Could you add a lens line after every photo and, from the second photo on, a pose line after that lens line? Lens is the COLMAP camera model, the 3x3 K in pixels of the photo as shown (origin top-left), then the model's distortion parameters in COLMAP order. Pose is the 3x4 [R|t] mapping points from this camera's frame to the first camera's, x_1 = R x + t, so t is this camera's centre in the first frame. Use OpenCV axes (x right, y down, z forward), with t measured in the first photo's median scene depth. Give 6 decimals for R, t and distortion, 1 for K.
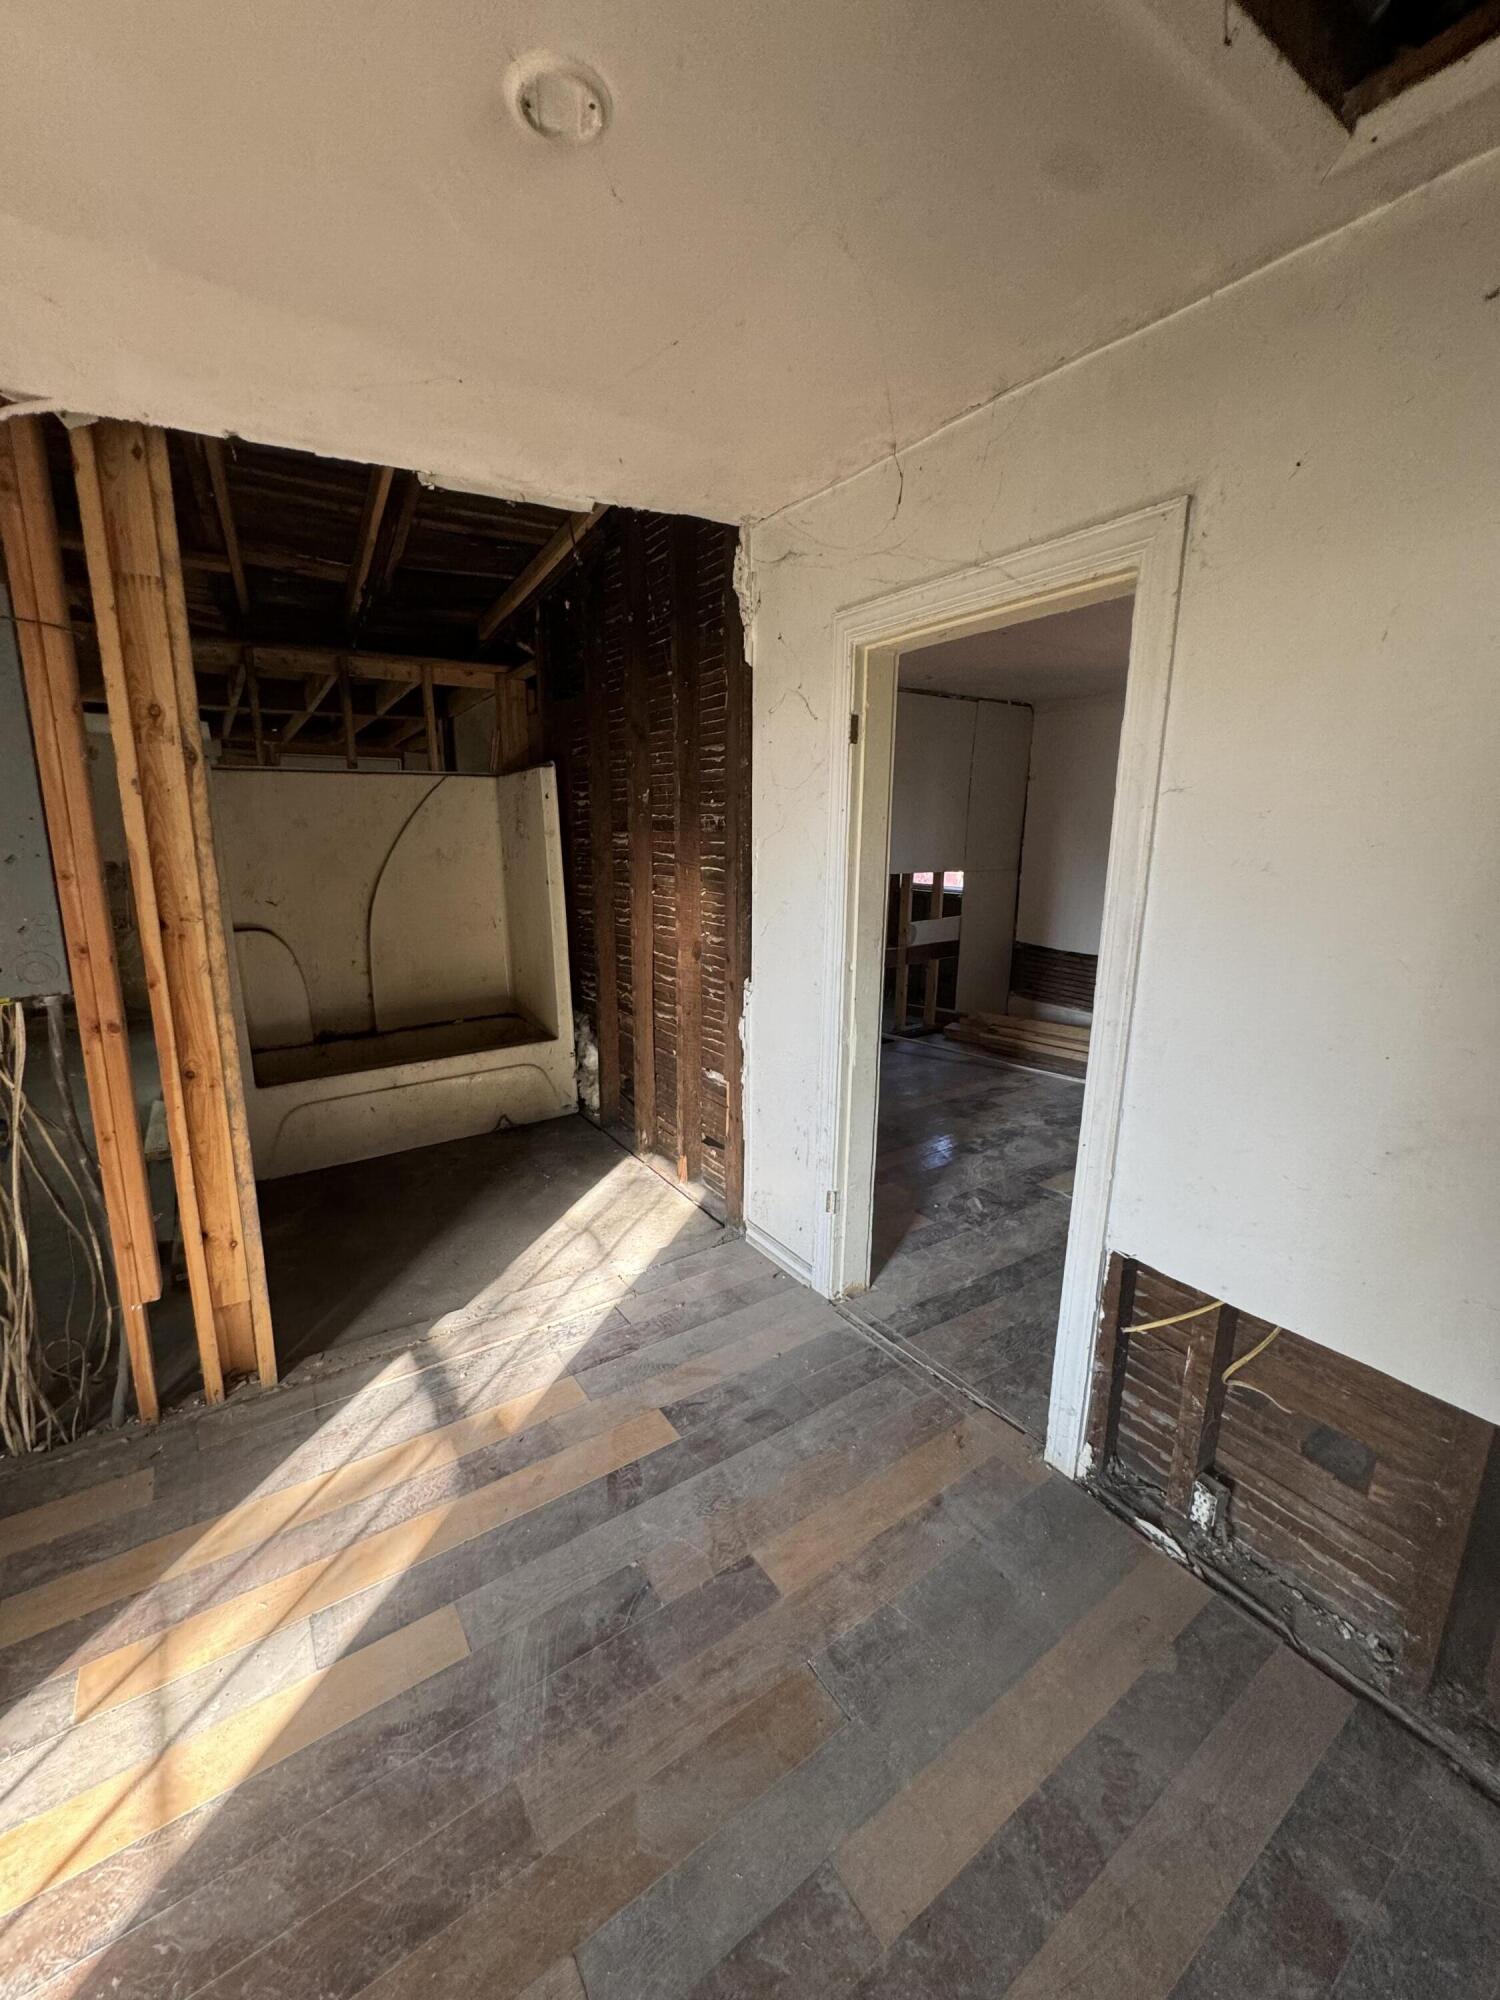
lens RADIAL K [[798.1, 0, 750.0], [0, 798.1, 1000.0], [0, 0, 1]] dist [0.000206, 0.000097]
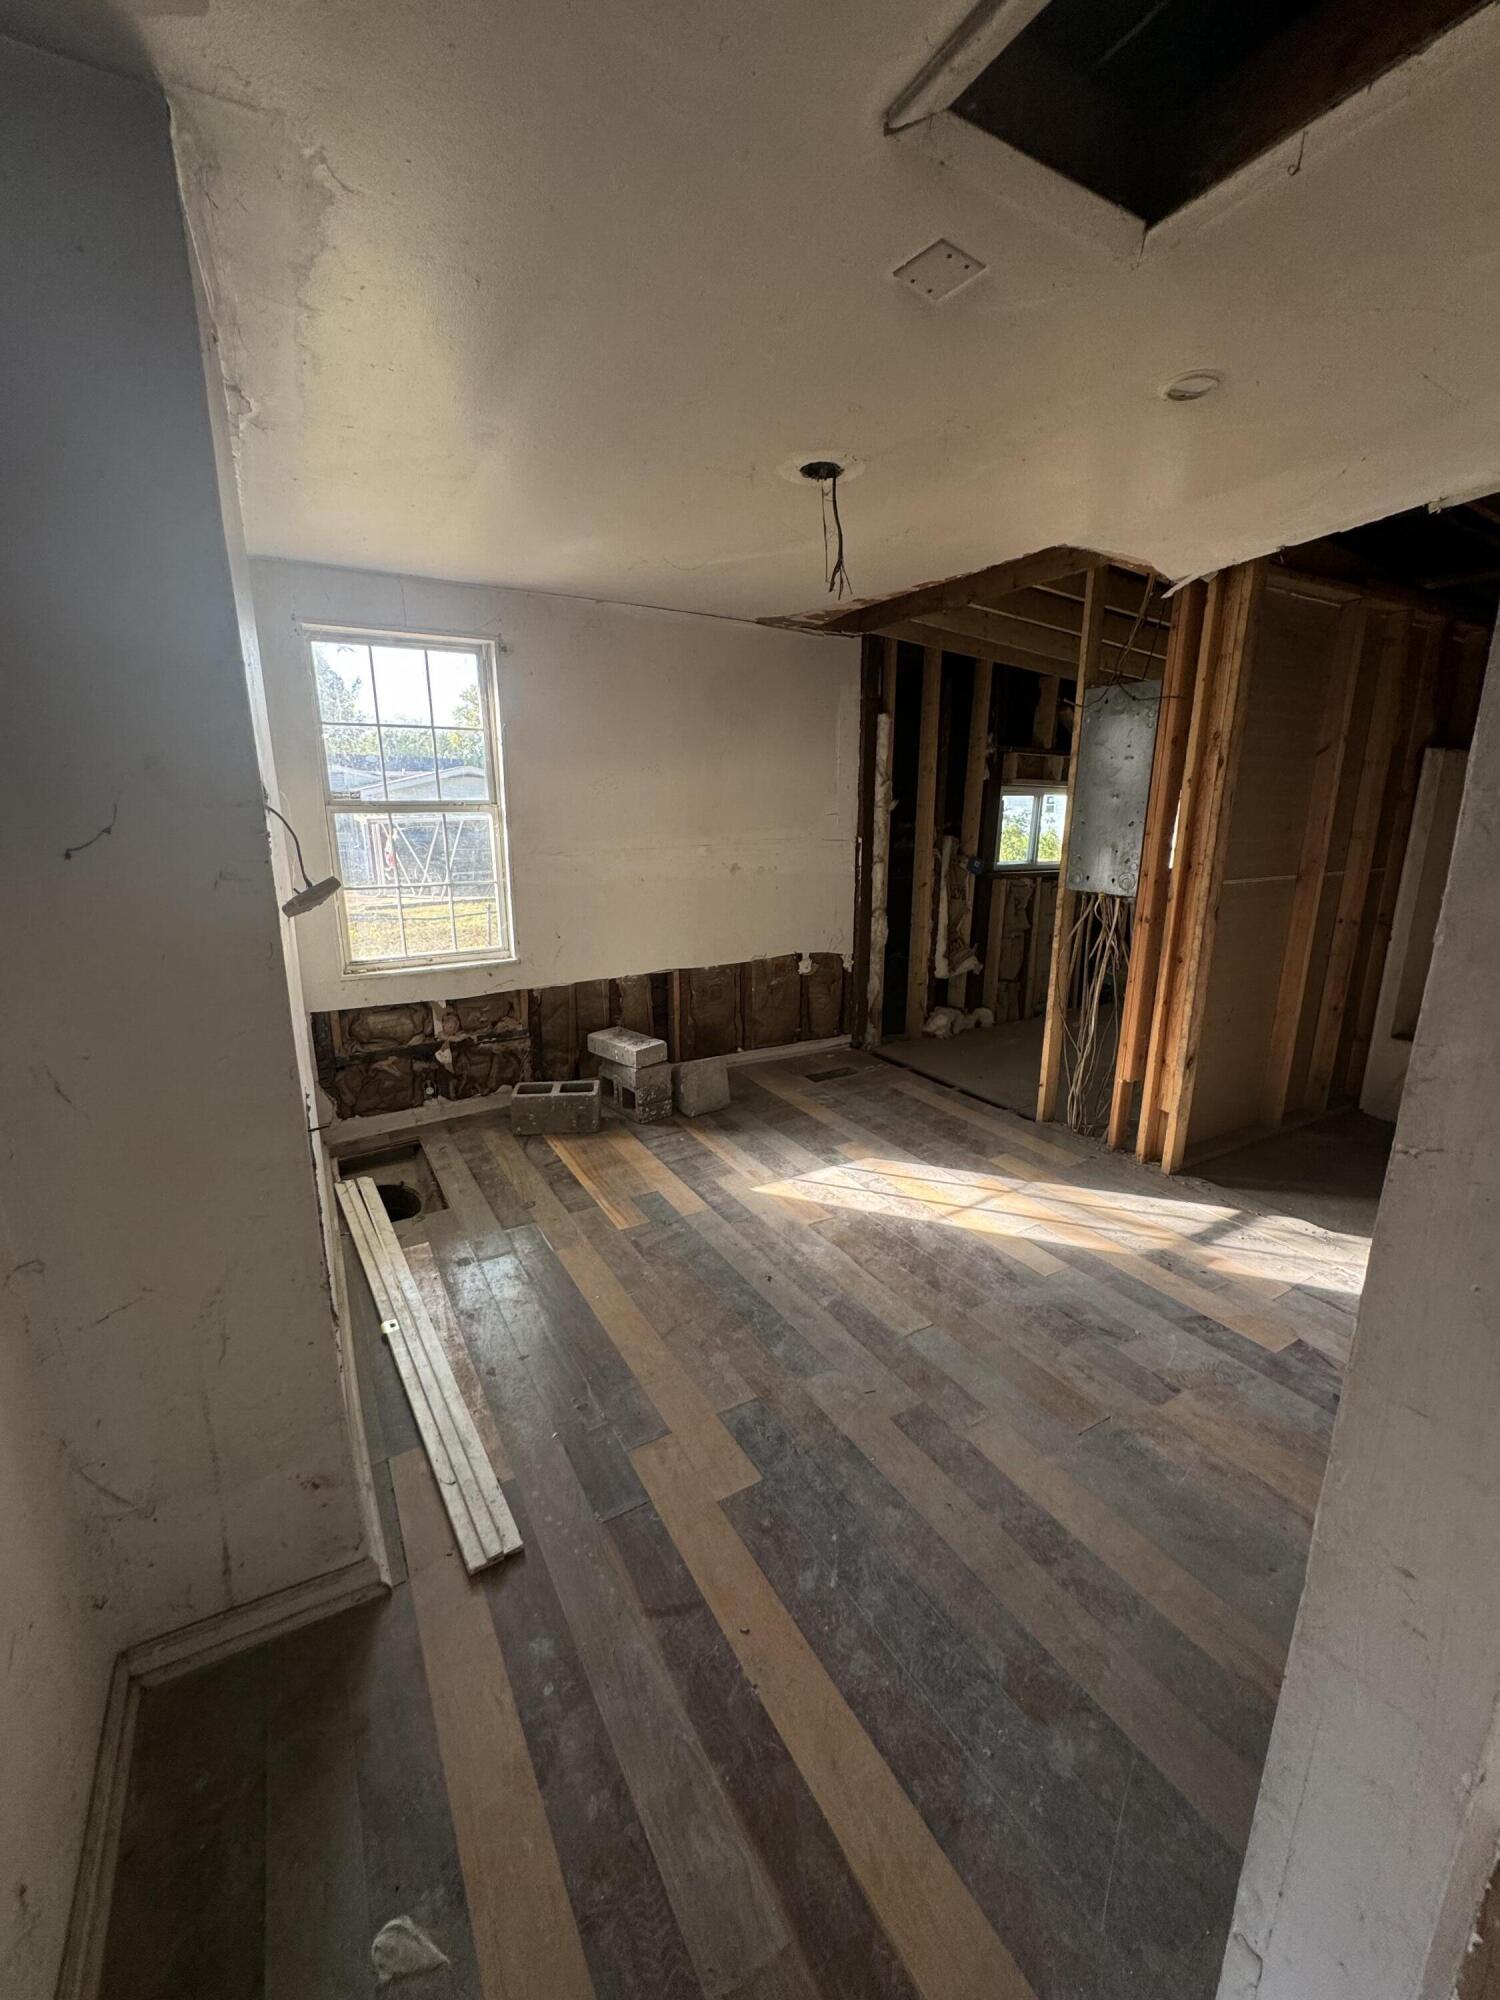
lens RADIAL K [[798.1, 0, 750.0], [0, 798.1, 1000.0], [0, 0, 1]] dist [0.000206, 0.000097]
pose [[-0.080009, 0.221988, -0.971761, 1.047086], [-0.210923, 0.949041, 0.234164, -0.026932], [0.974223, 0.223701, -0.029109, 0.230637]]
